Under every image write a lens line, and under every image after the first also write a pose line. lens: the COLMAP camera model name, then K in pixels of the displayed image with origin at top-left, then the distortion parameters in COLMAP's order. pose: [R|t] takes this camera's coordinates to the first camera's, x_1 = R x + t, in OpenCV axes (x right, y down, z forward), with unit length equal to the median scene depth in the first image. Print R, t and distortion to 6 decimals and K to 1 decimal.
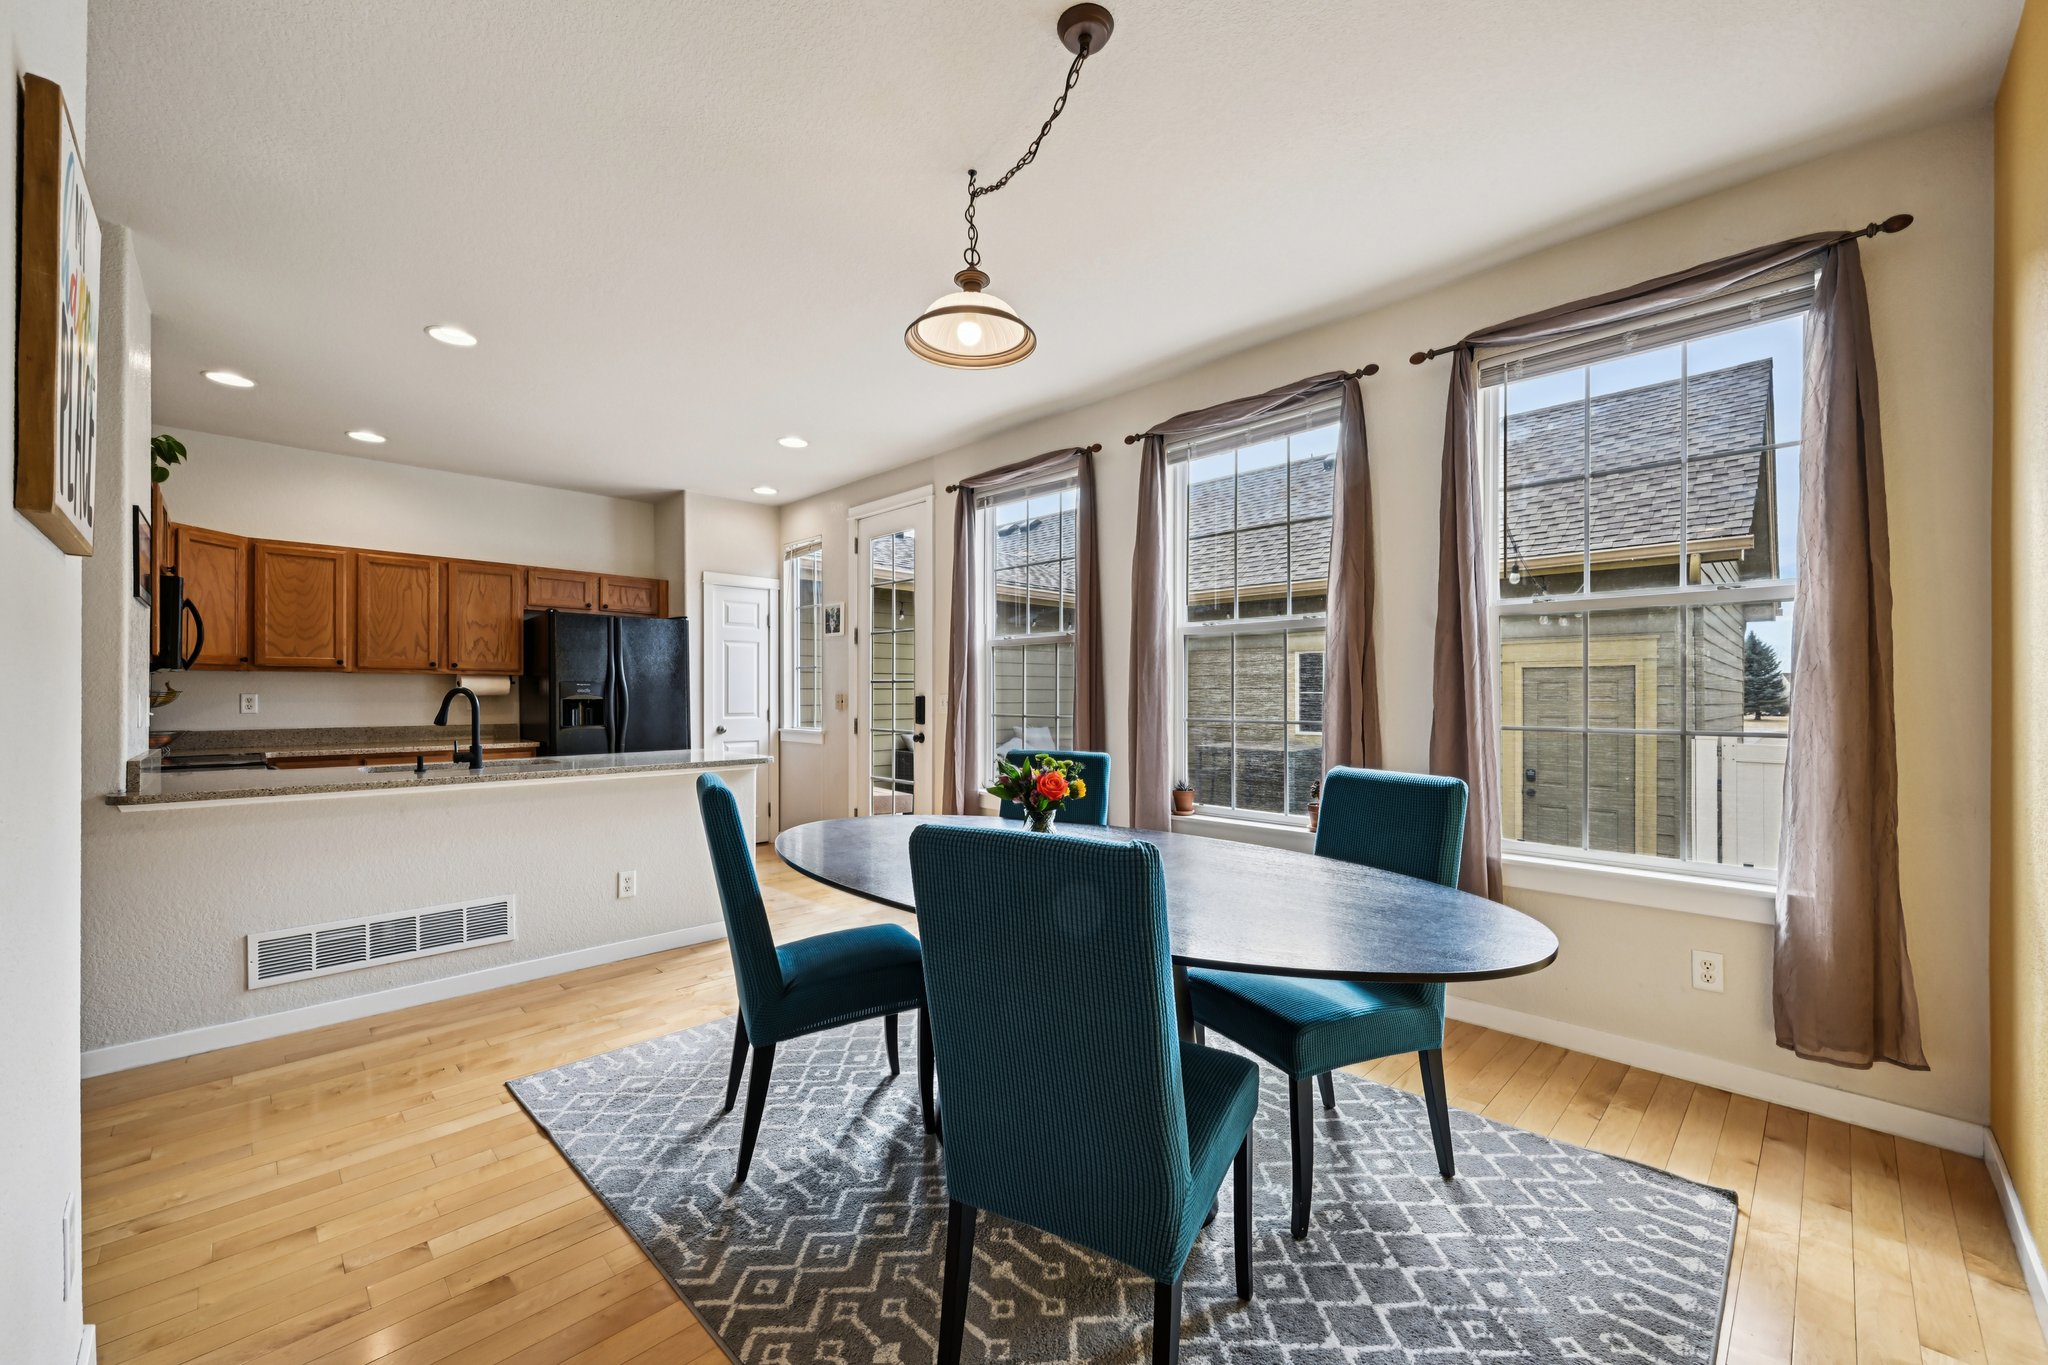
lens RADIAL K [[807.5, 0, 1026.0], [0, 807.5, 697.6], [0, 0, 1]] dist [0.002314, -0.000283]
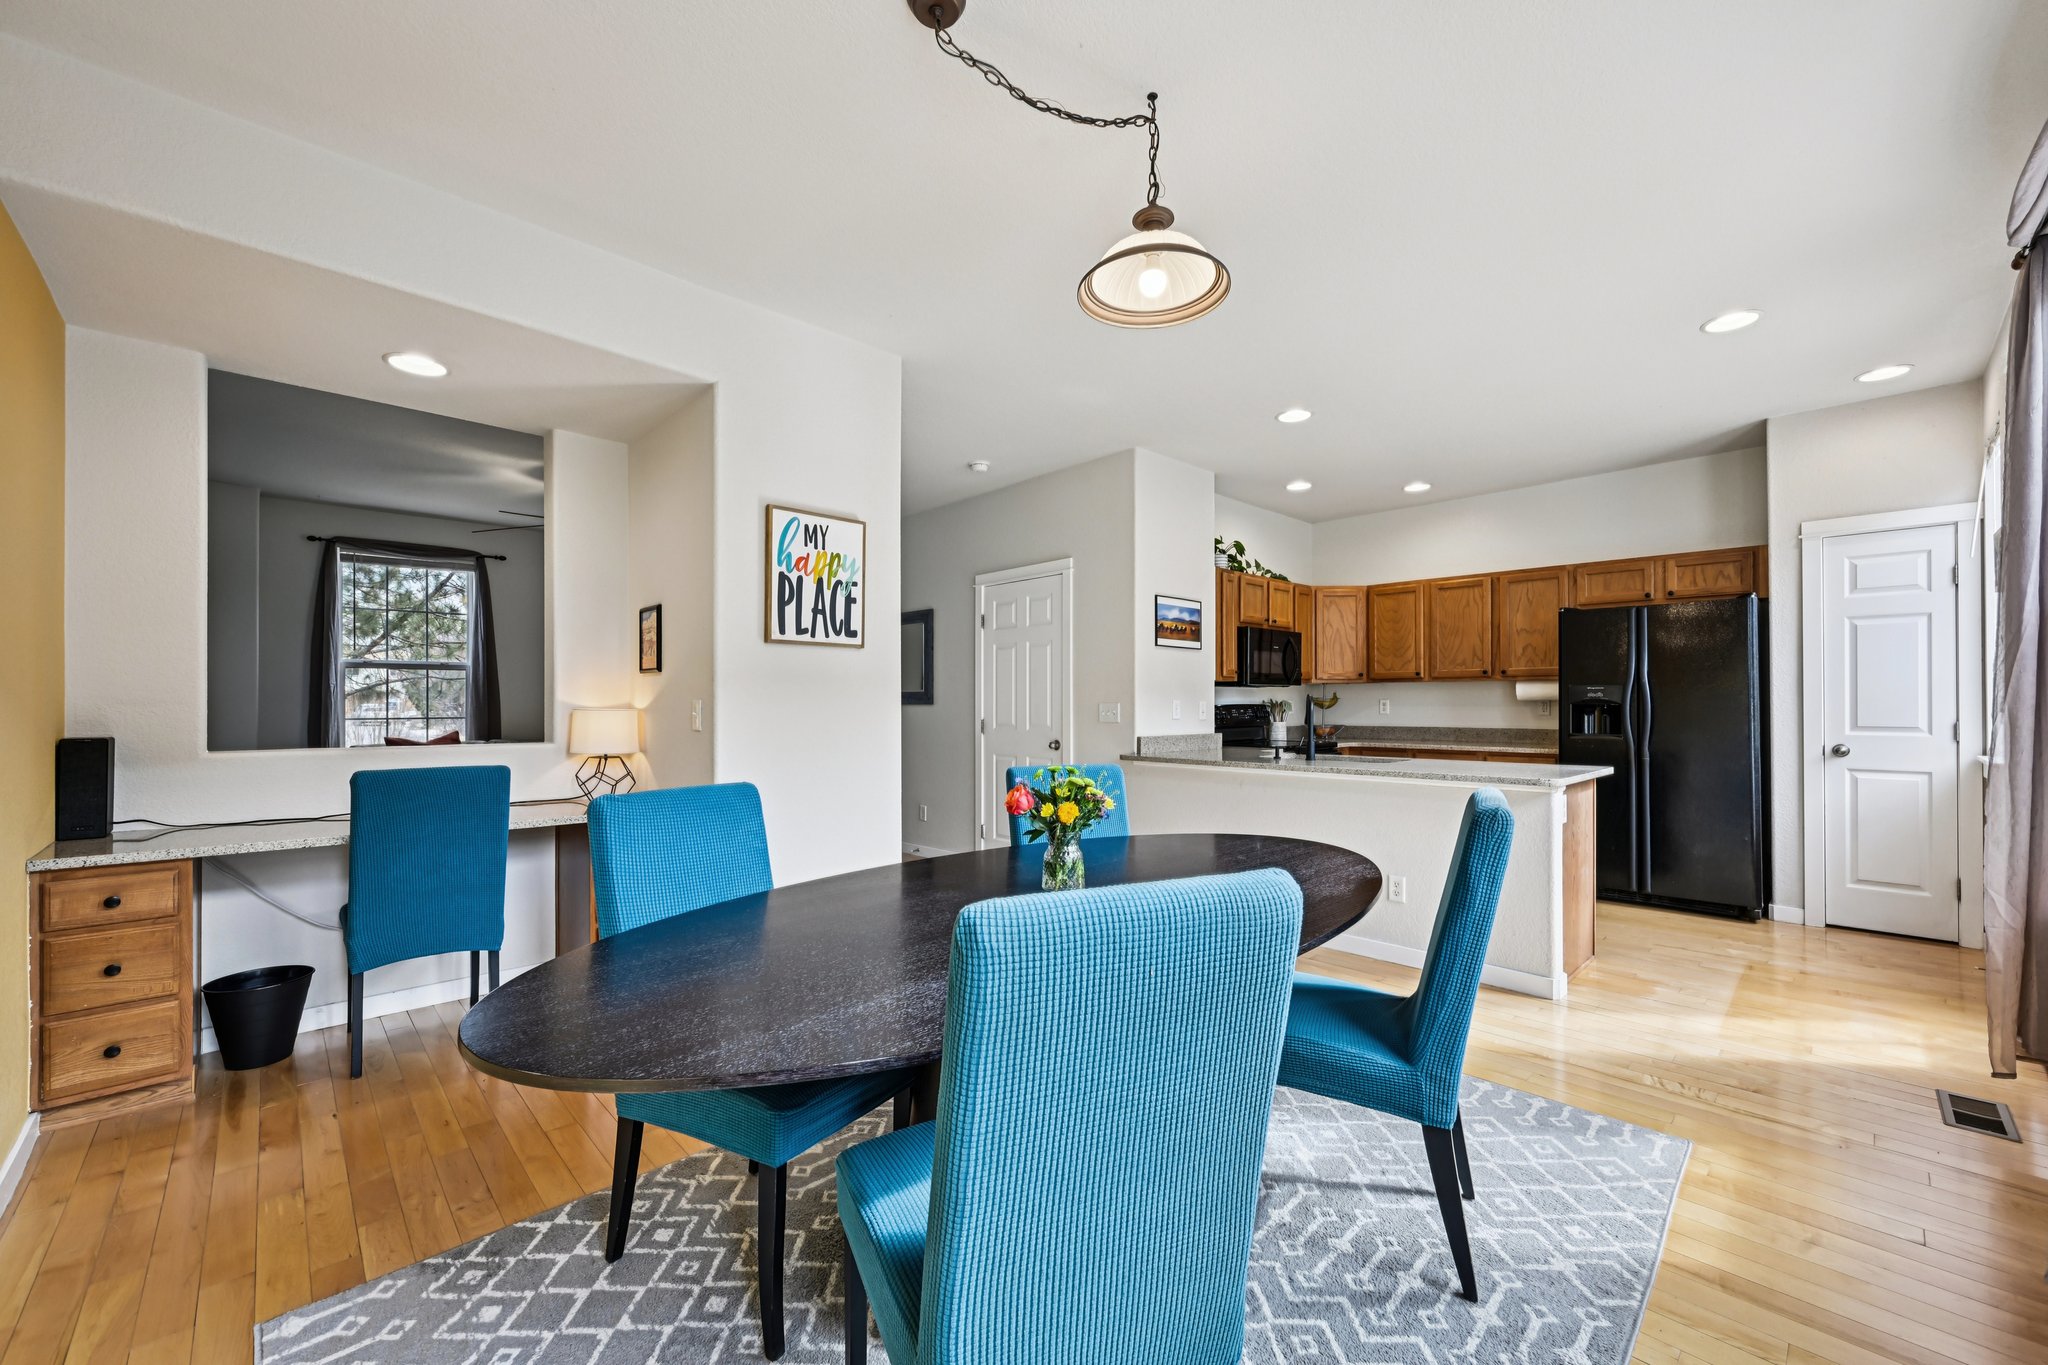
lens RADIAL K [[807.5, 0, 1022.8], [0, 807.5, 686.0], [0, 0, 1]] dist [0.002314, -0.000283]
pose [[-0.018290, -0.019754, -0.999638, 0.370610], [-0.001494, 0.999804, -0.019730, 0.000283], [0.999832, 0.001132, -0.018316, 0.394076]]
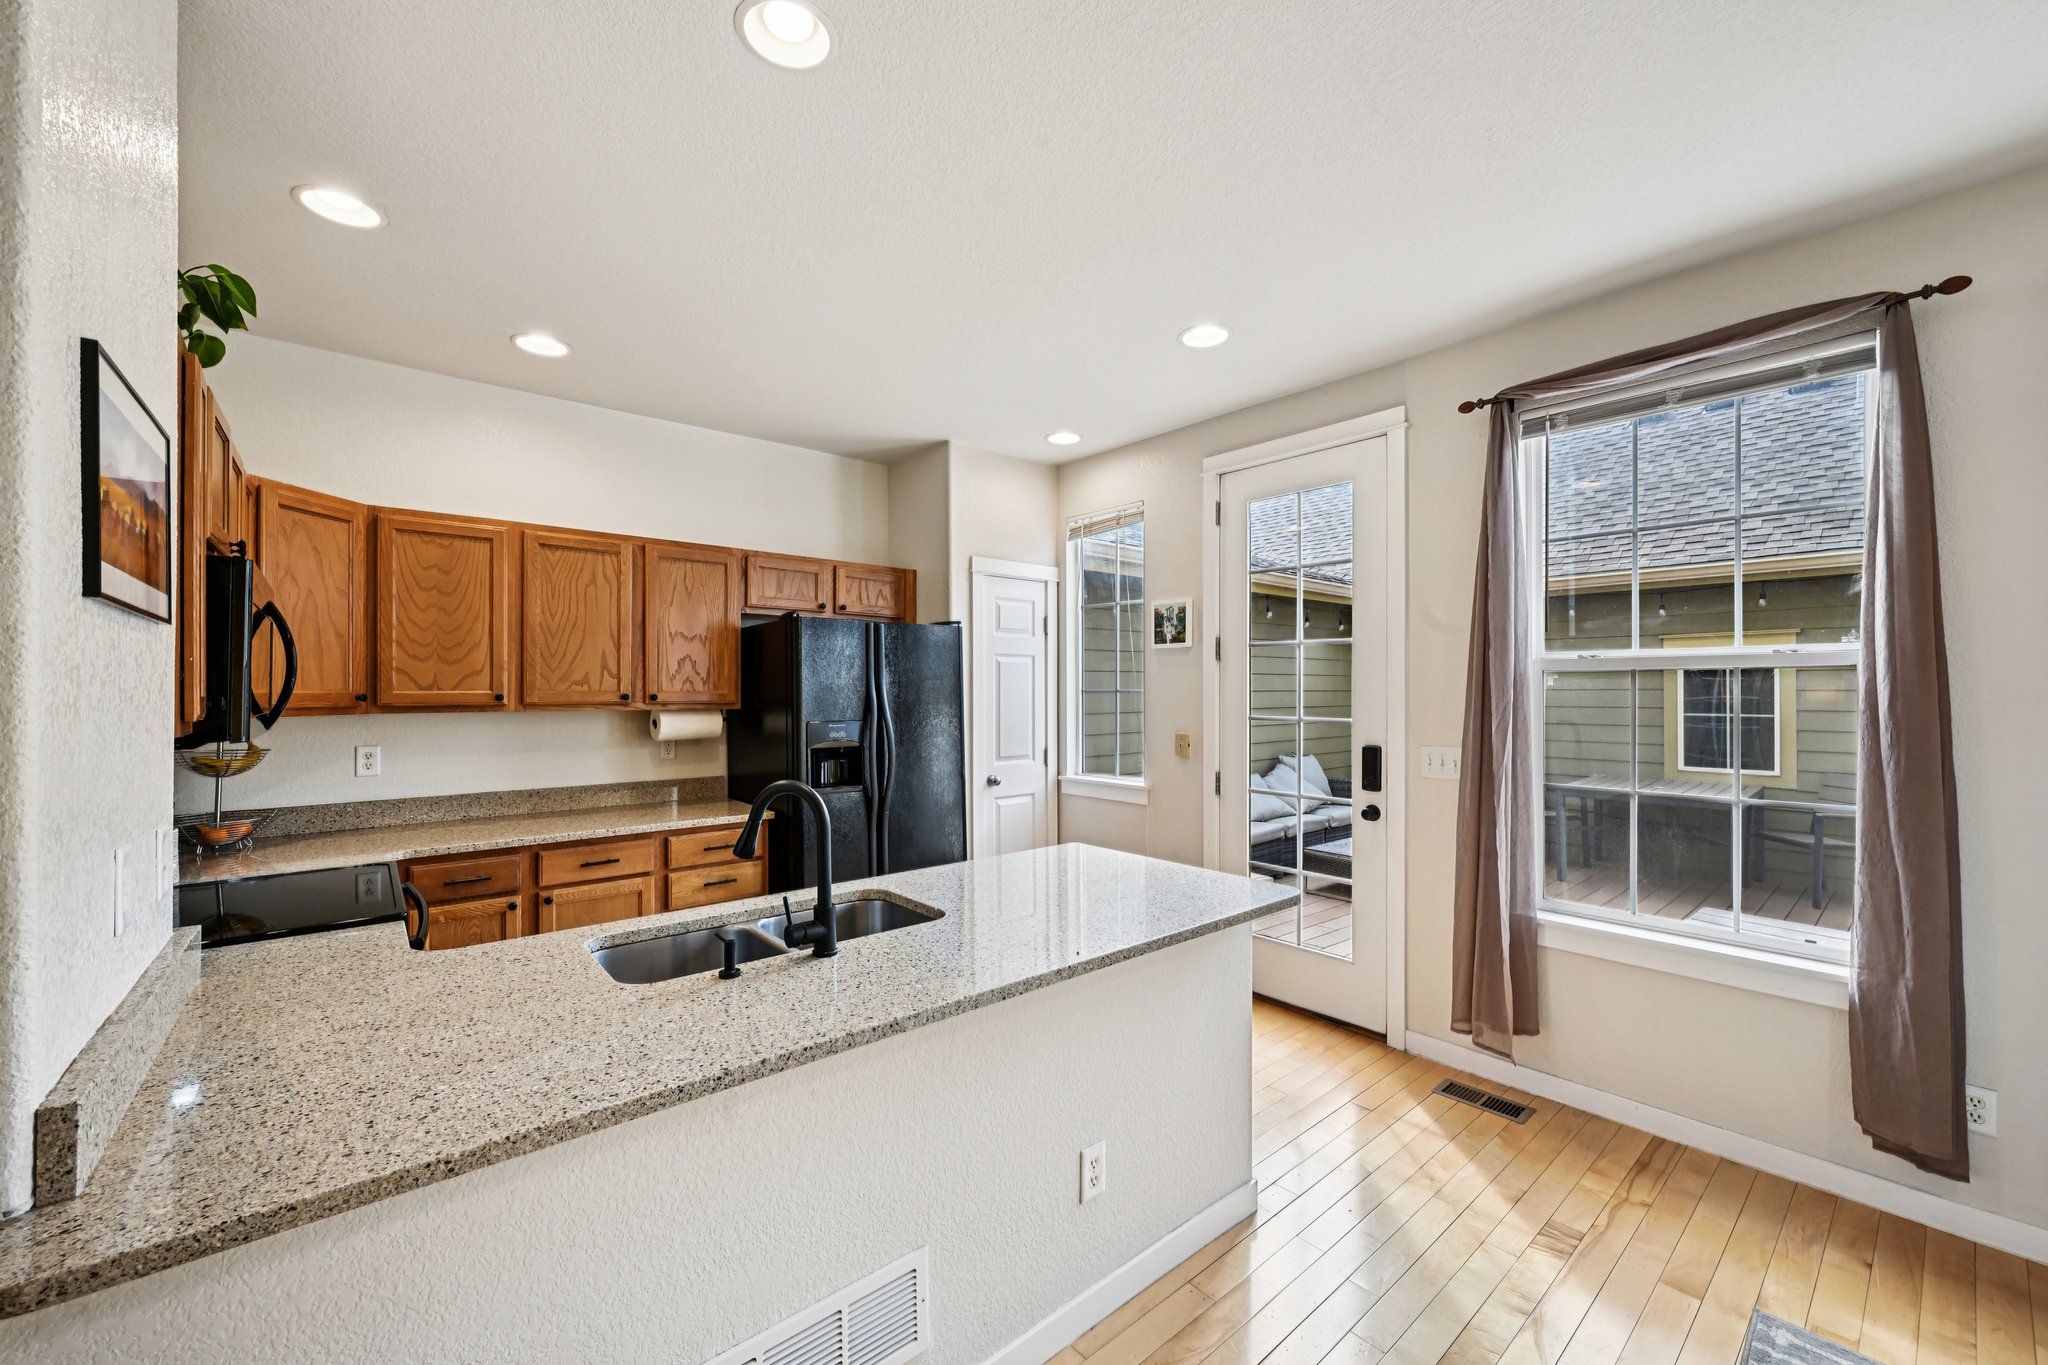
lens RADIAL K [[807.5, 0, 1032.1], [0, 807.5, 691.7], [0, 0, 1]] dist [0.002314, -0.000283]
pose [[0.997520, -0.001408, -0.070376, -0.350976], [0.001238, 0.999996, -0.002448, -0.043280], [0.070379, 0.002355, 0.997518, 0.357494]]
